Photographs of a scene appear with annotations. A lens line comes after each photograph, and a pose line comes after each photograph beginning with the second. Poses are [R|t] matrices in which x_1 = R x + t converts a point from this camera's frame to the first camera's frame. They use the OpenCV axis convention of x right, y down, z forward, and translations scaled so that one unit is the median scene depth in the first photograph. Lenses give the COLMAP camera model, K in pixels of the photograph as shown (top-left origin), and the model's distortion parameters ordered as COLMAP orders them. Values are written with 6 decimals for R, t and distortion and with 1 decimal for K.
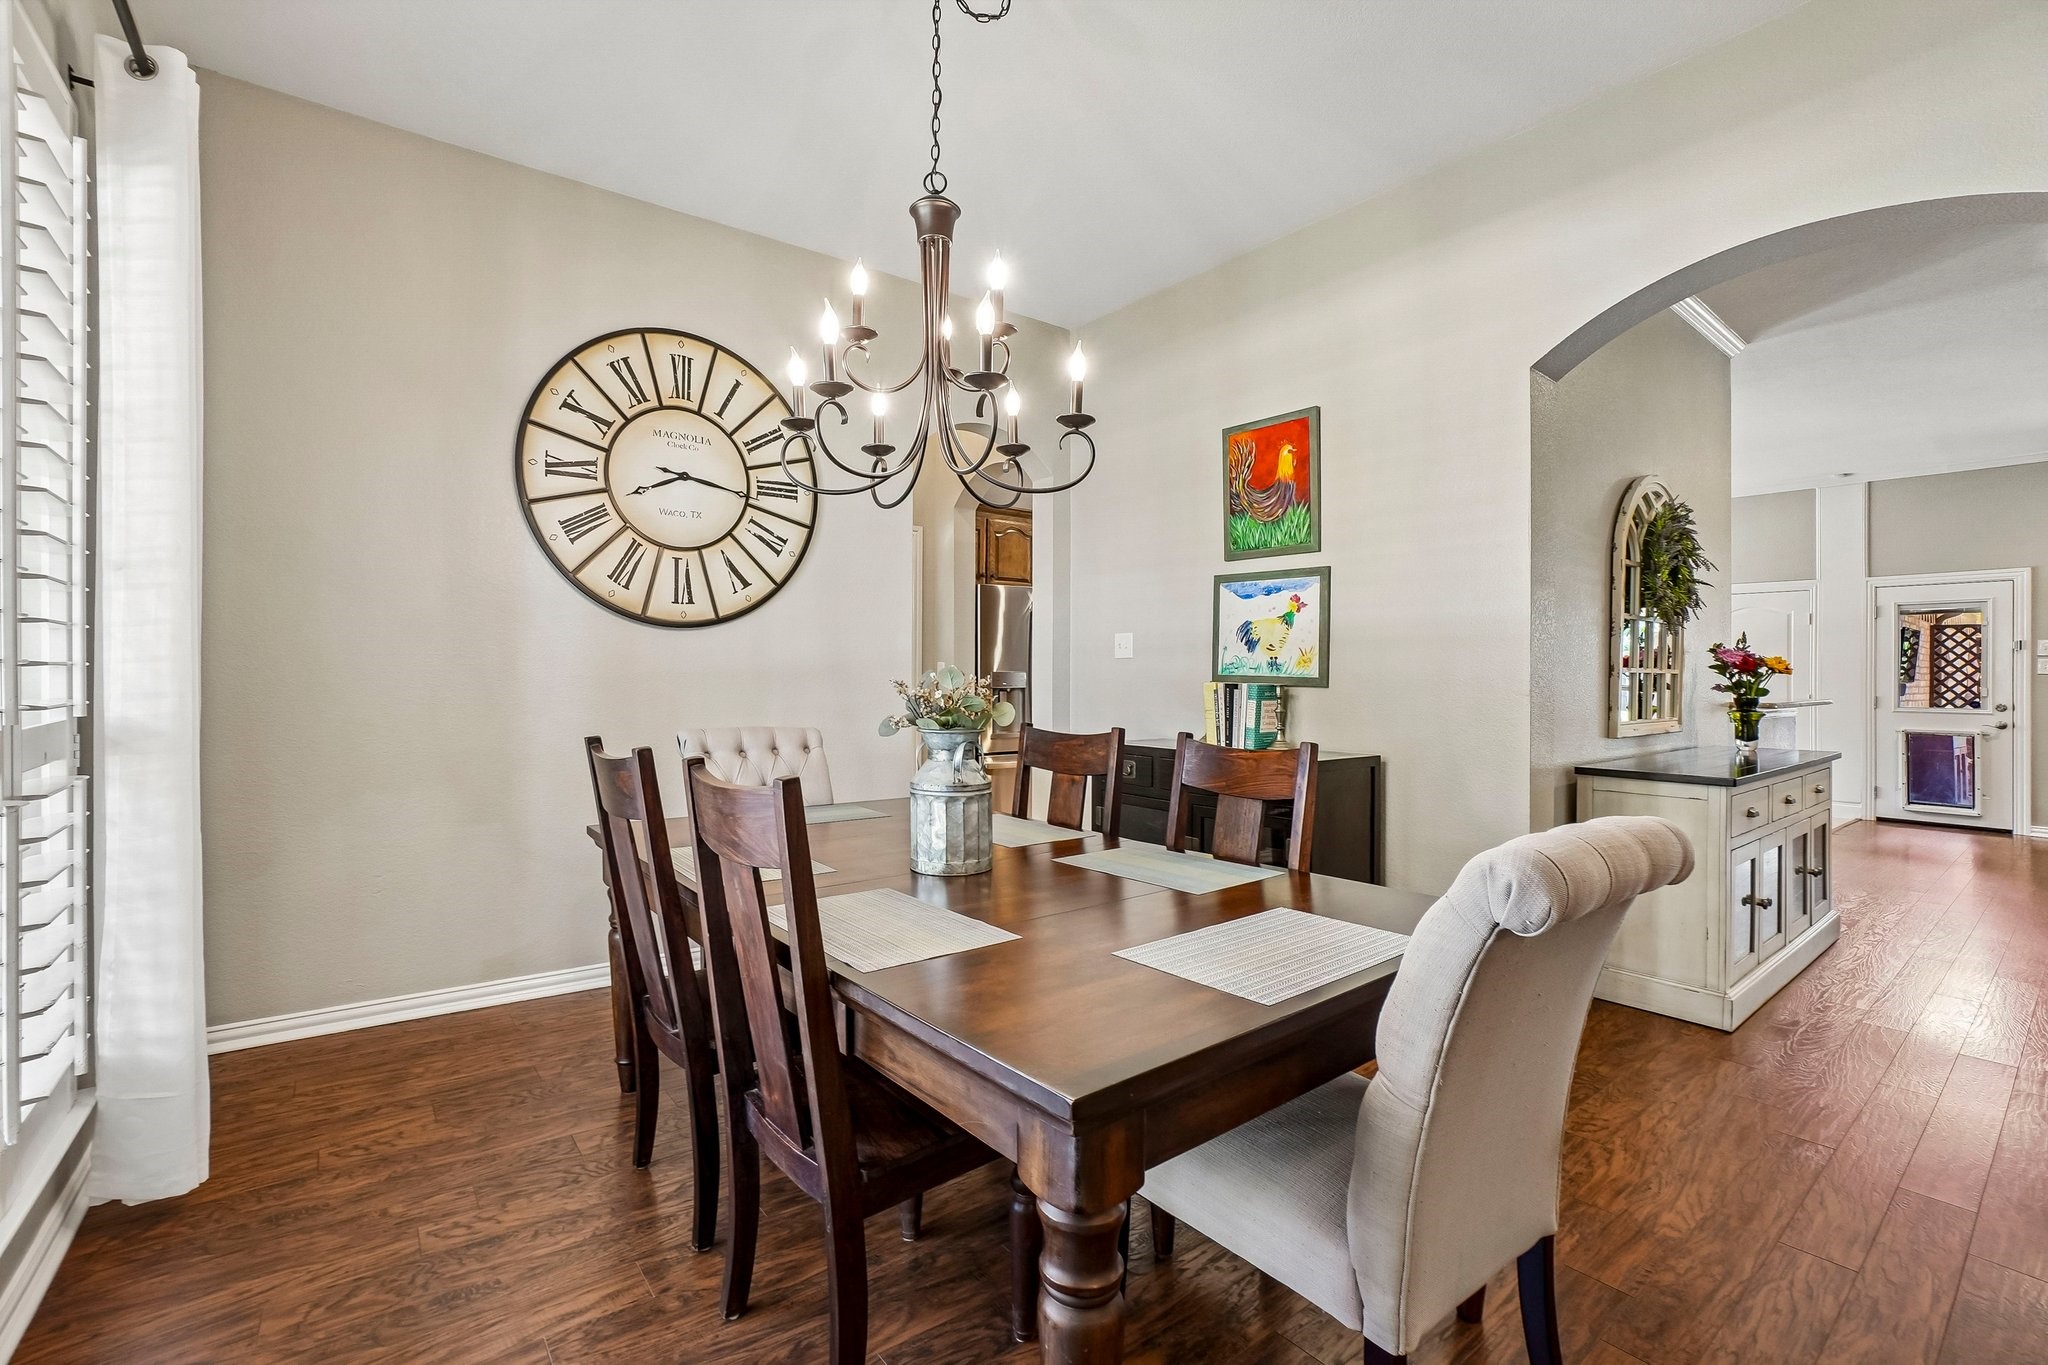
lens RADIAL K [[906.7, 0, 1006.4], [0, 906.7, 673.1], [0, 0, 1]] dist [-0.059622, 0.020734]
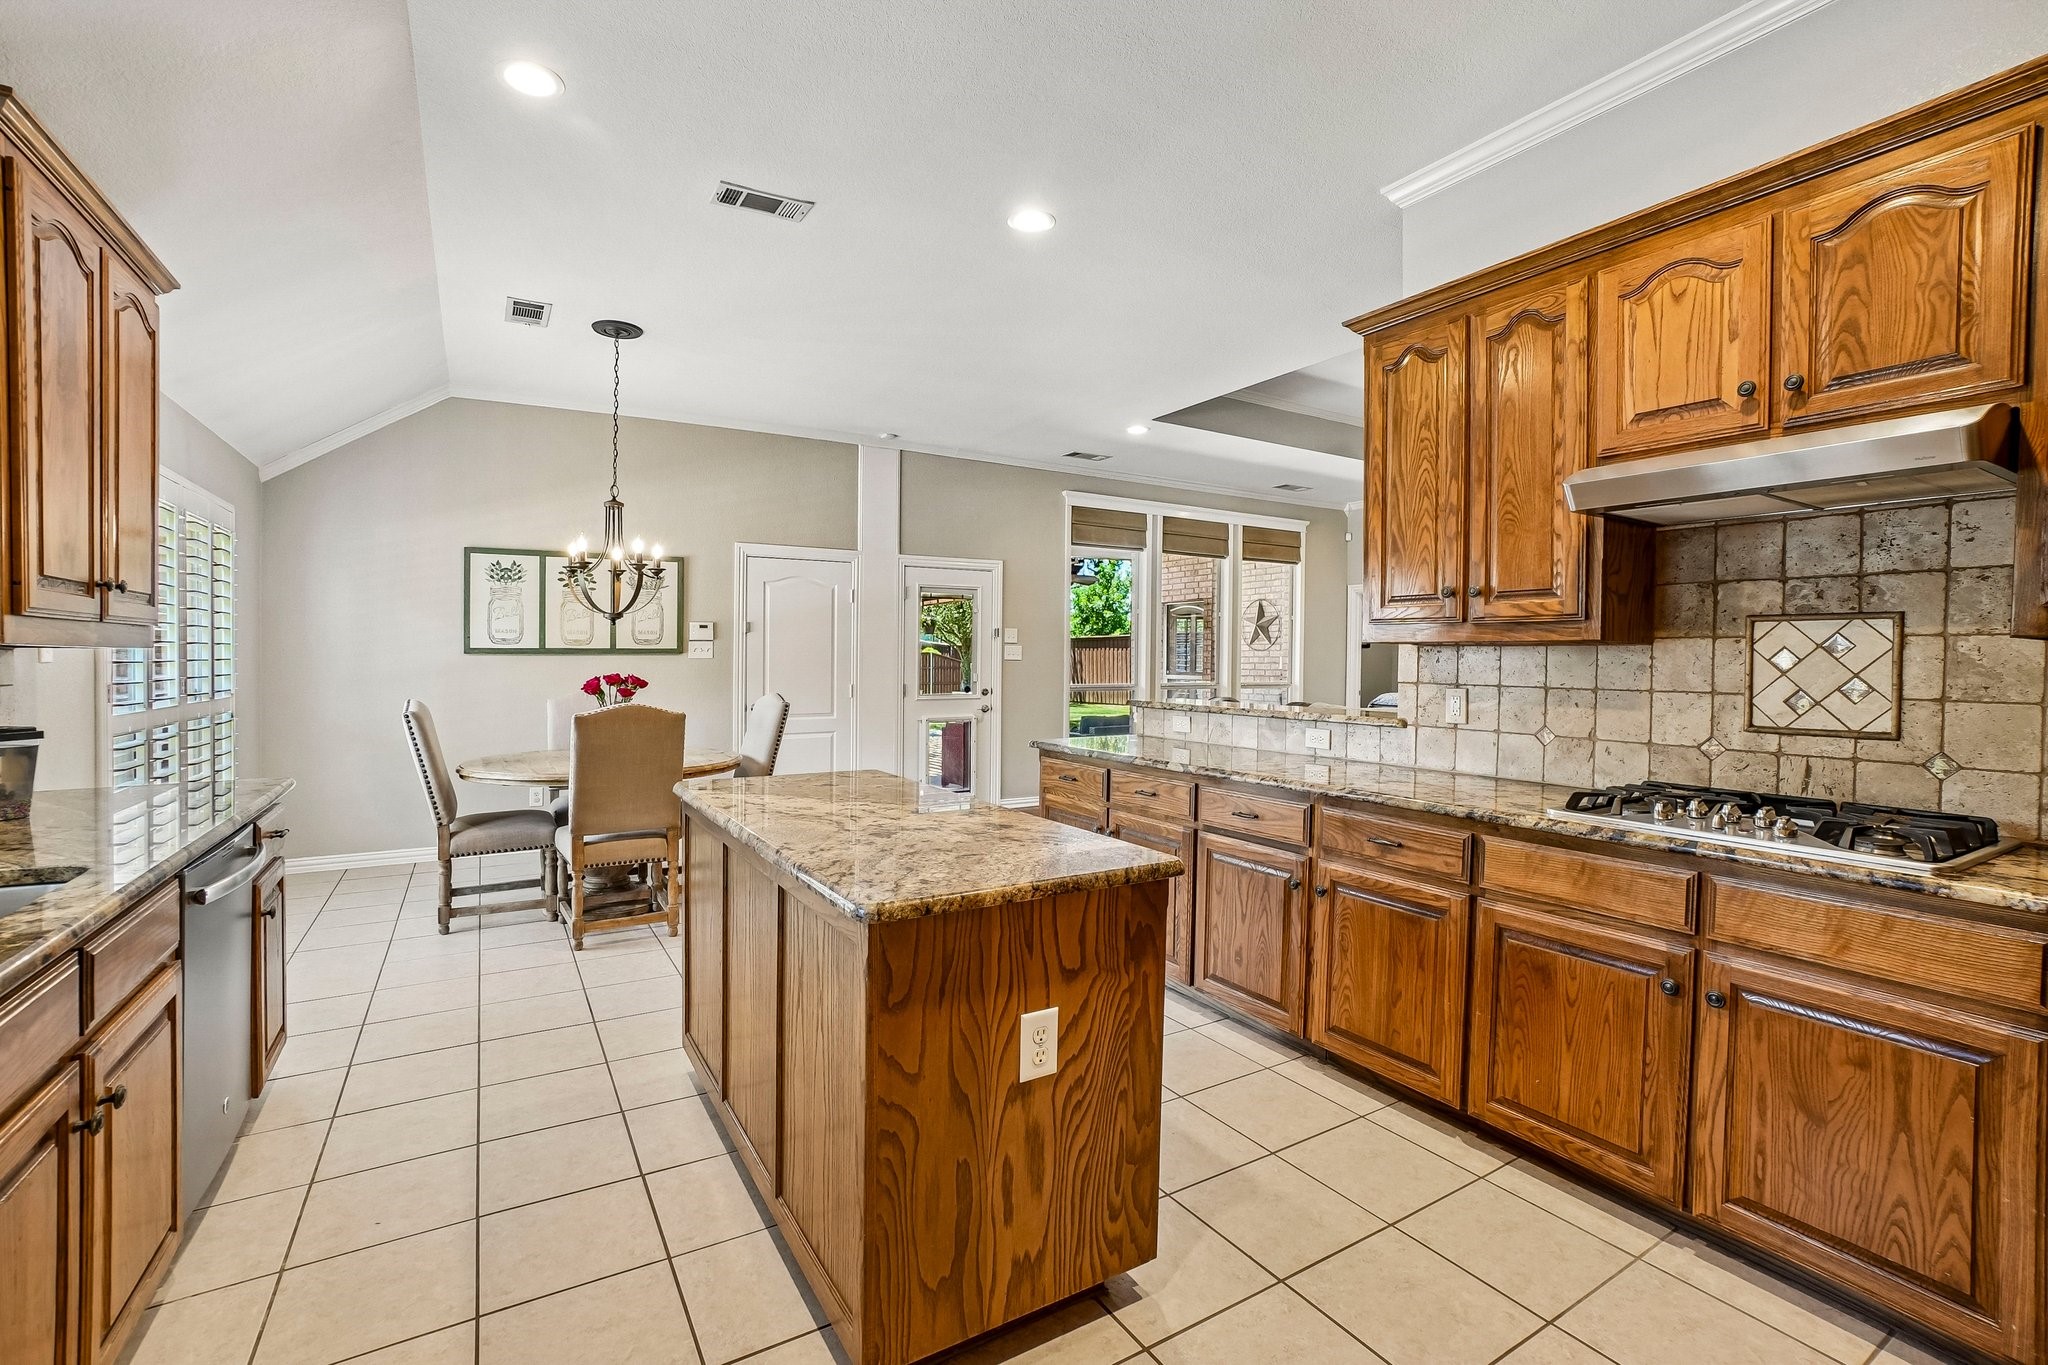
lens RADIAL K [[886.0, 0, 1008.9], [0, 886.0, 658.4], [0, 0, 1]] dist [-0.052226, 0.000404]
pose [[0.127442, -0.010474, 0.991791, 0.173752], [-0.003731, 0.999932, 0.011040, -0.024436], [-0.991839, -0.005108, 0.127394, 1.644653]]
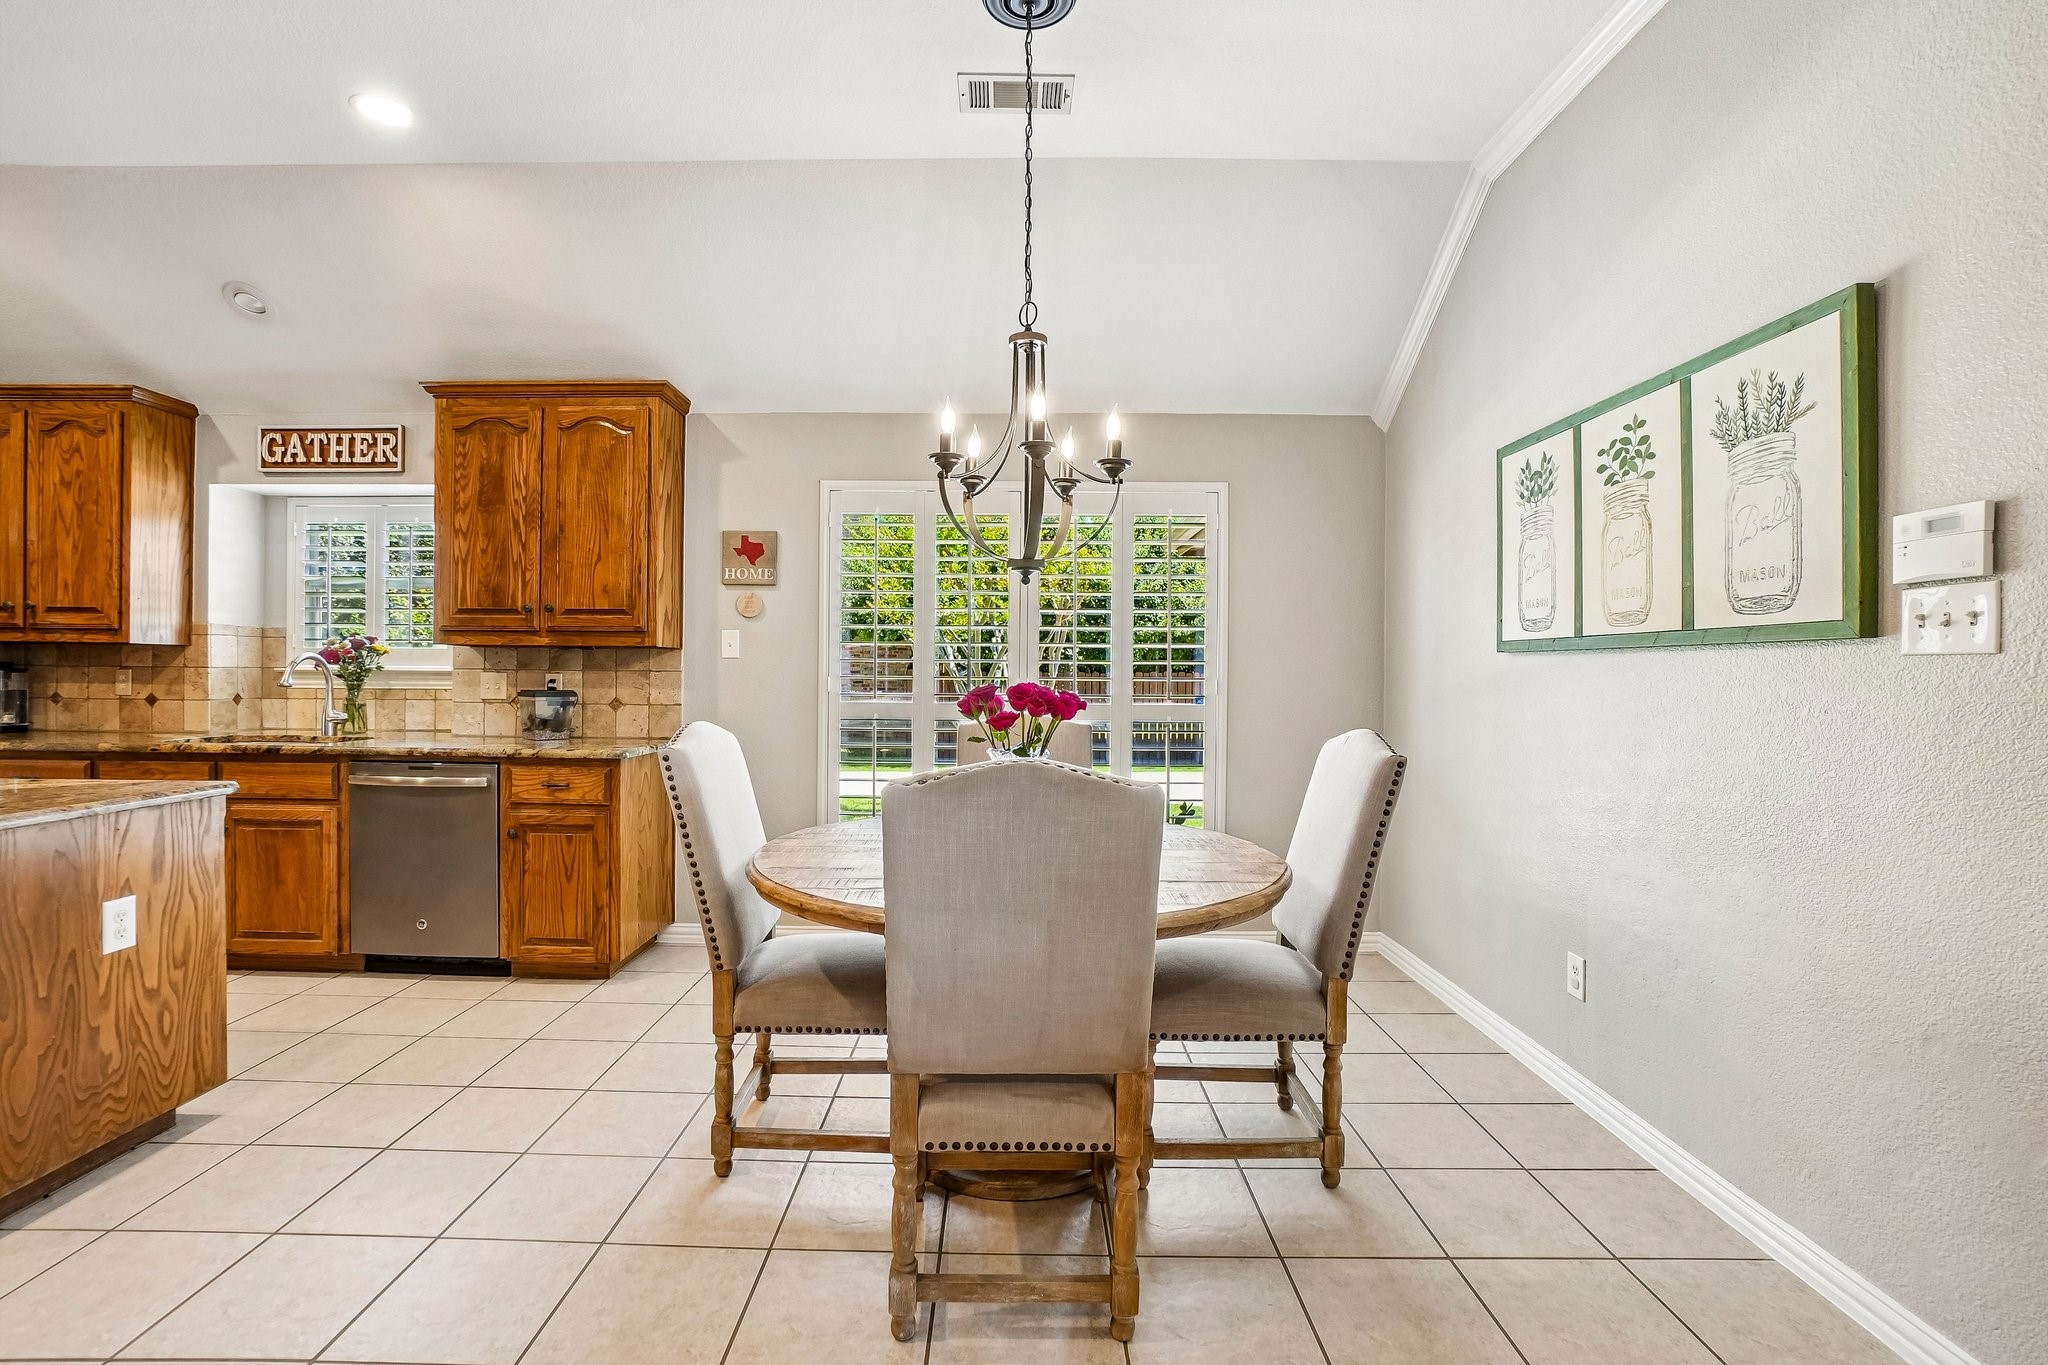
lens RADIAL K [[937.2, 0, 1001.1], [0, 937.2, 675.6], [0, 0, 1]] dist [-0.054423, 0.022699]
pose [[0.780709, 0.002907, -0.624888, 1.710114], [-0.001428, 0.999995, 0.002867, 0.006214], [0.624893, -0.001346, 0.780709, 1.834479]]
